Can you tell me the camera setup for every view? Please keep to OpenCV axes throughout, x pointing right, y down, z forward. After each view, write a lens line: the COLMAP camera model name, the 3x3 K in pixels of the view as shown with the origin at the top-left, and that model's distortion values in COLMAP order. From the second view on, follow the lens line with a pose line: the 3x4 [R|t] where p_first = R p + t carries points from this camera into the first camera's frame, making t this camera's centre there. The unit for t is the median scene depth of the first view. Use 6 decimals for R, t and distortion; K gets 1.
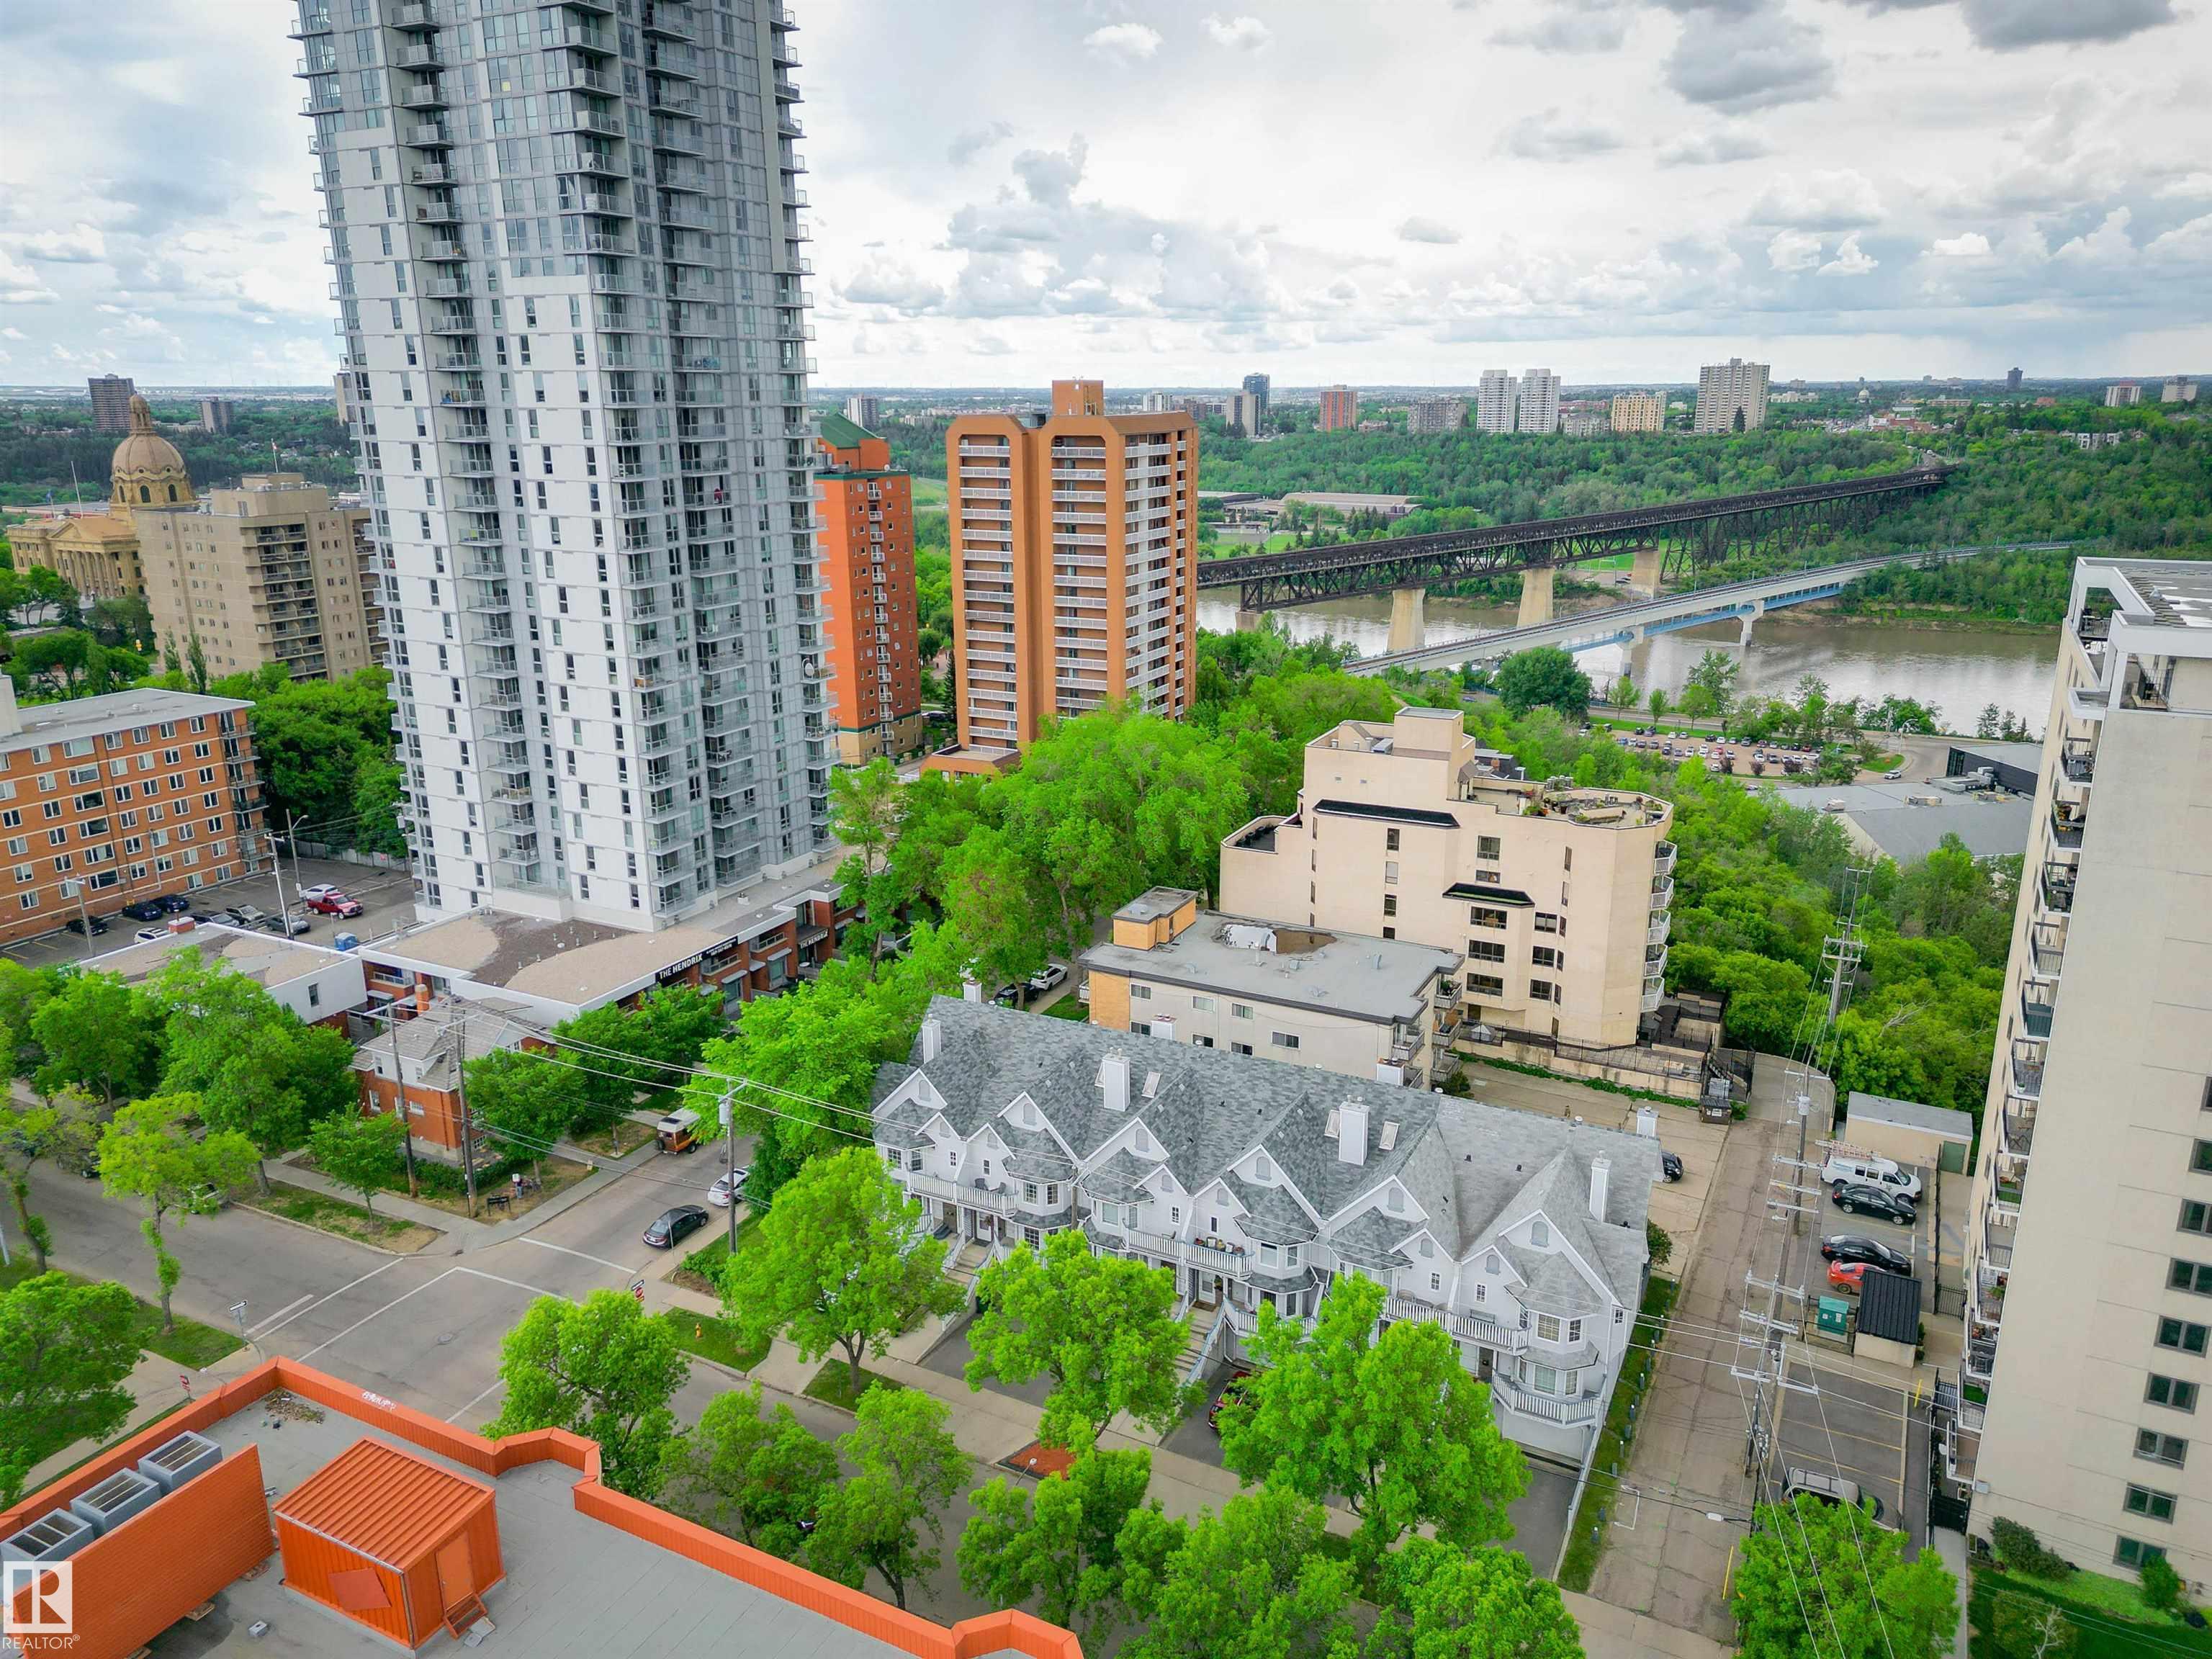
lens RADIAL K [[1529.7, 0, 1112.2], [0, 1529.7, 839.8], [0, 0, 1]] dist [0.103334, -0.110617]
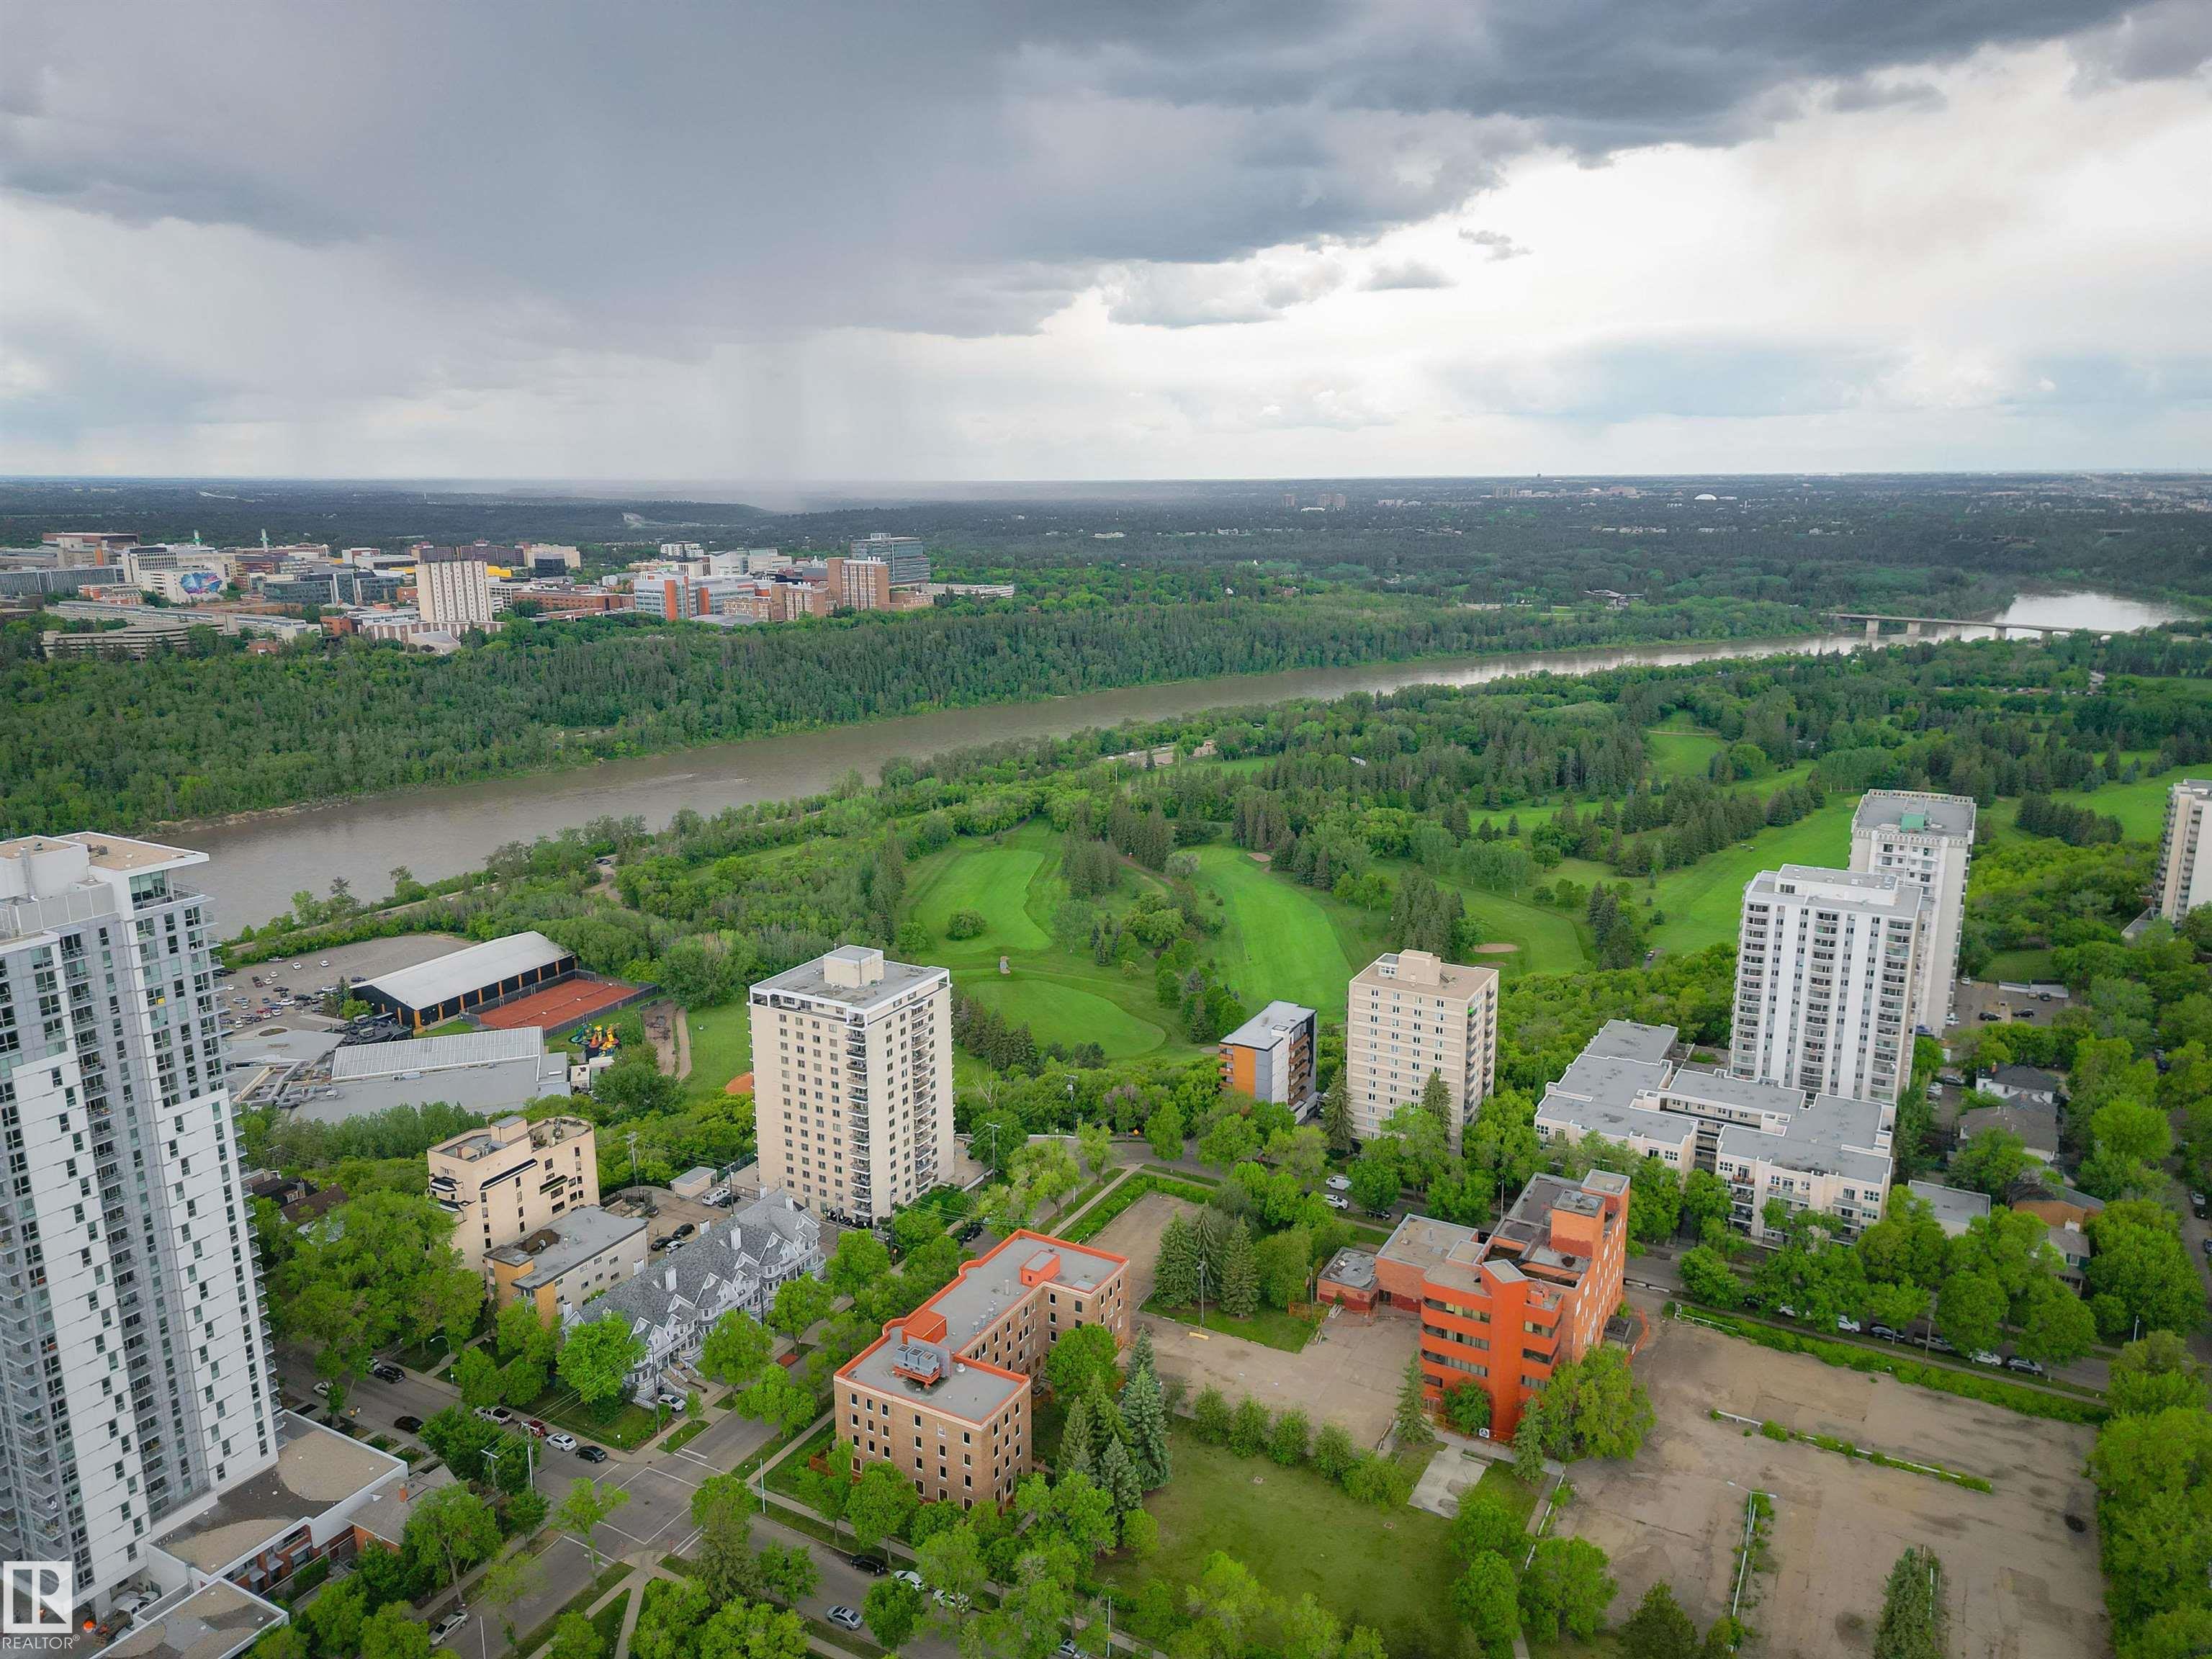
lens RADIAL K [[1537.1, 0, 1108.2], [0, 1537.1, 835.6], [0, 0, 1]] dist [0.086702, -0.088559]
pose [[0.030067, -0.220628, 0.974895, -1.077909], [0.282521, 0.937441, 0.203438, -0.395905], [-0.958790, 0.269312, 0.090518, -0.068748]]
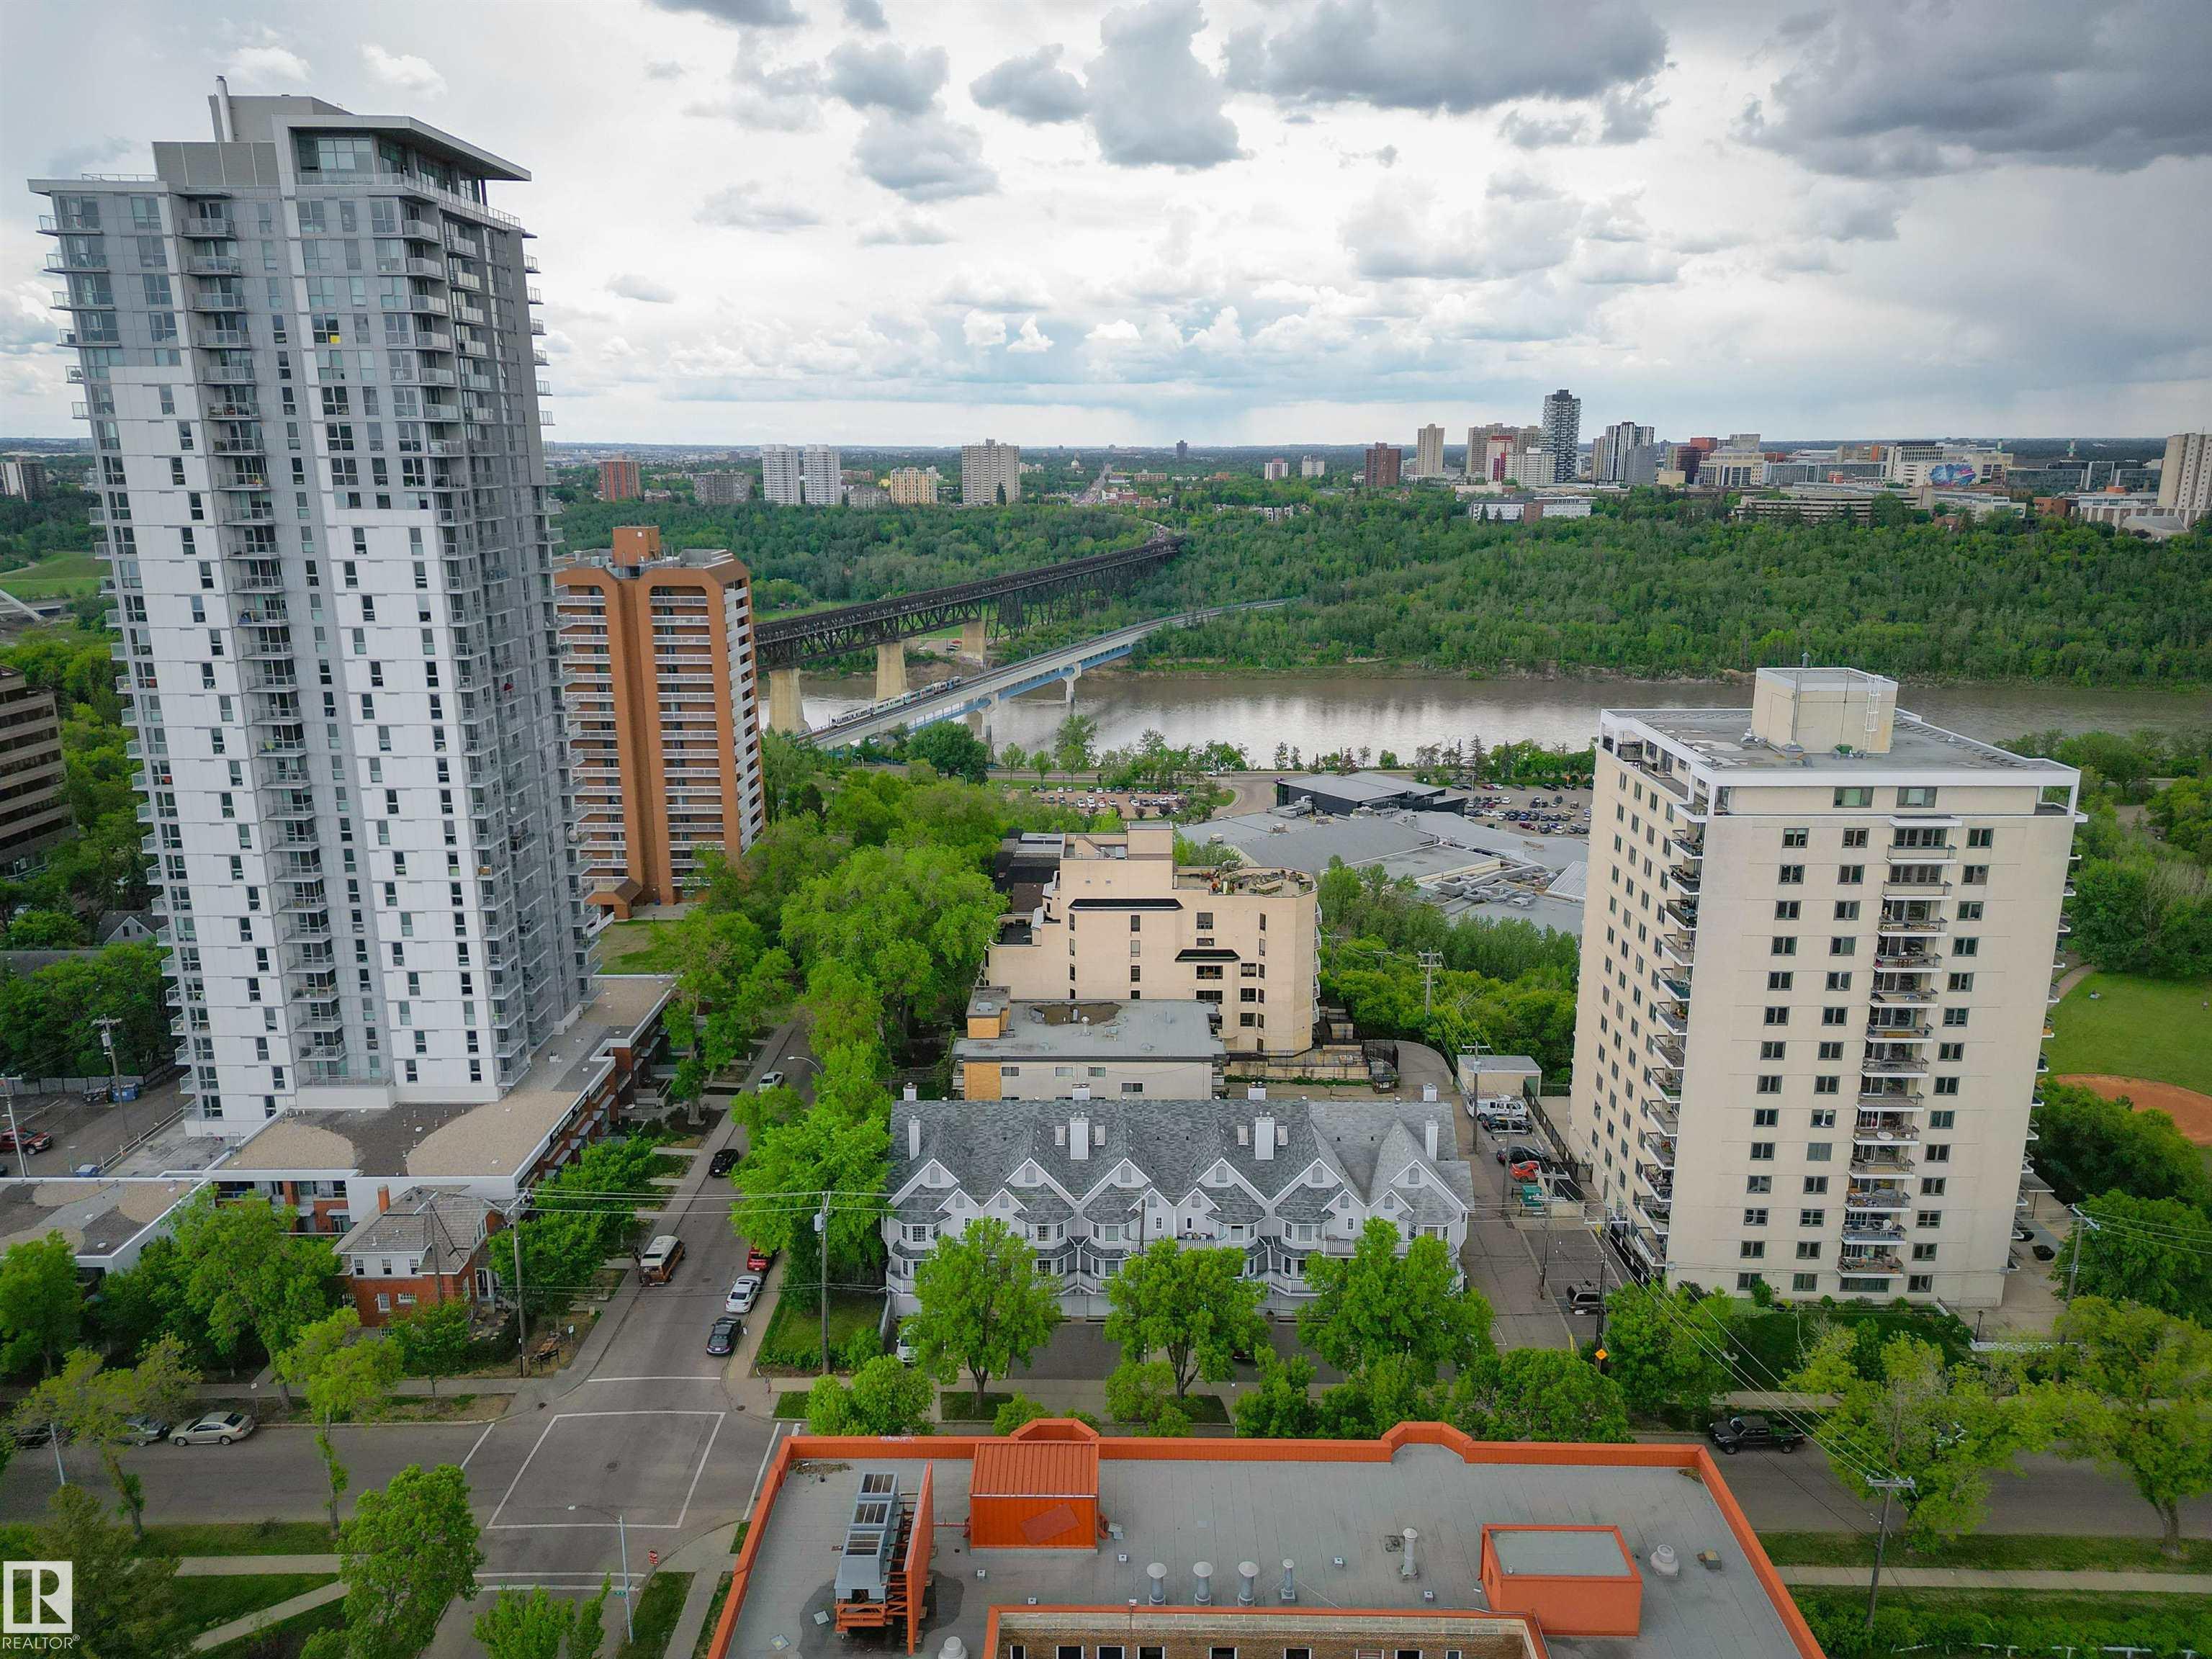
lens RADIAL K [[1529.7, 0, 1112.2], [0, 1529.7, 839.8], [0, 0, 1]] dist [0.103334, -0.110617]
pose [[0.892449, -0.107038, 0.438267, -0.239085], [0.122155, 0.992491, -0.006351, -0.039082], [-0.434297, 0.059205, 0.898822, -0.100740]]
